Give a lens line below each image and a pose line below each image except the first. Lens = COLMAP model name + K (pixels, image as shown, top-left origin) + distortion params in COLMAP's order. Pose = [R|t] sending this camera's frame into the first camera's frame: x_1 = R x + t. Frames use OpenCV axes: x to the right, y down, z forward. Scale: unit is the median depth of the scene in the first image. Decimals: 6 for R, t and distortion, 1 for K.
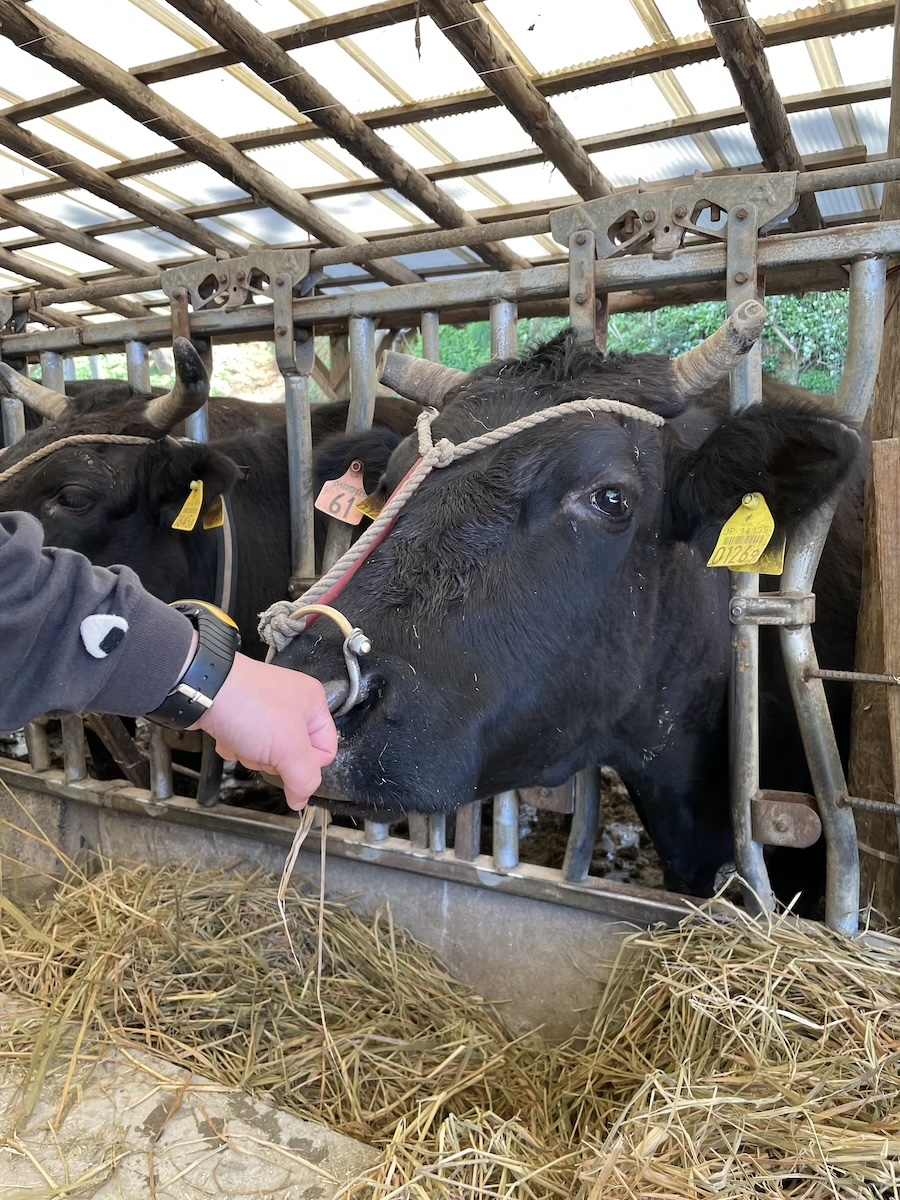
lens RADIAL K [[923.3, 0, 450.0], [0, 923.3, 600.0], [0, 0, 1]] dist [0.071388, -0.106374]
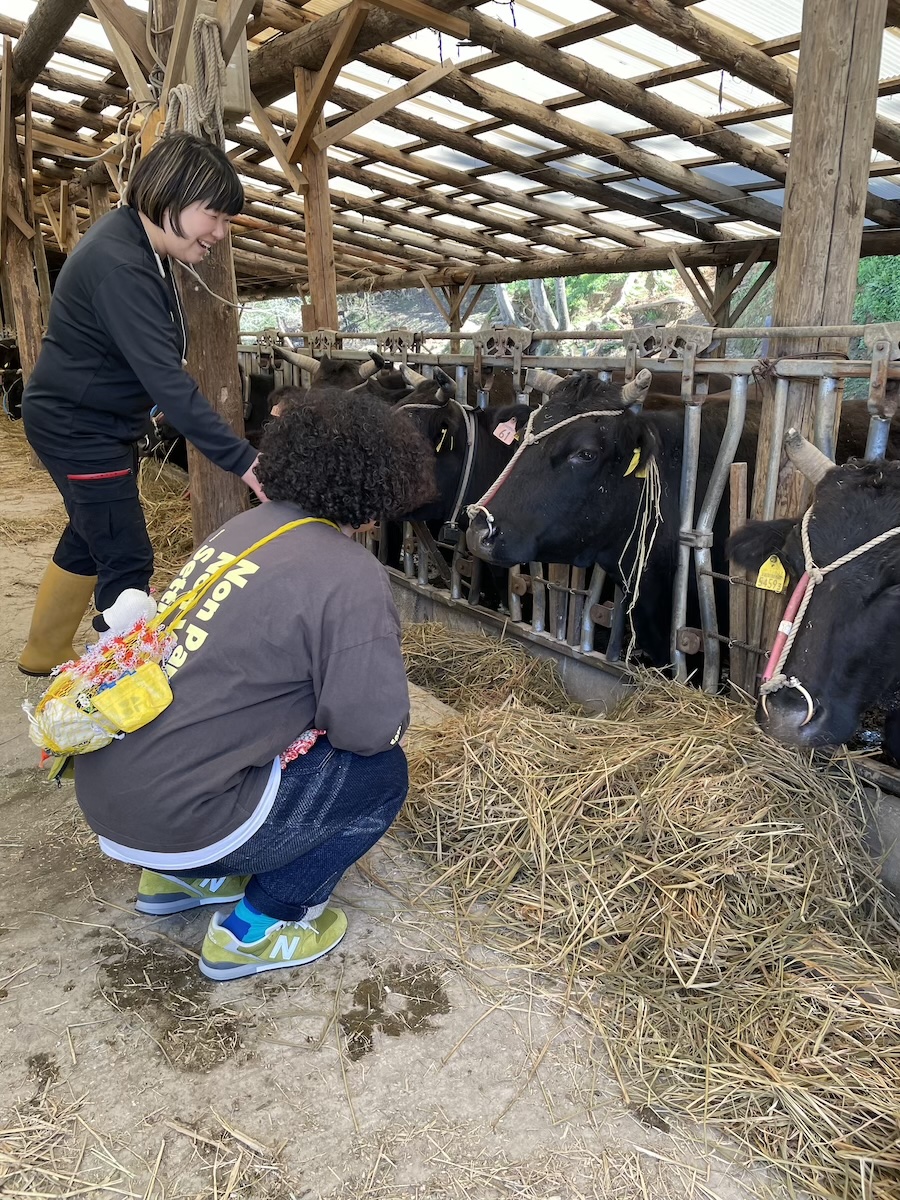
lens RADIAL K [[923.3, 0, 450.0], [0, 923.3, 600.0], [0, 0, 1]] dist [0.071388, -0.106374]
pose [[0.880147, 0.154711, -0.448783, 0.631932], [-0.094859, 0.983653, 0.153063, -0.092853], [0.465127, -0.092146, 0.880435, -0.824387]]
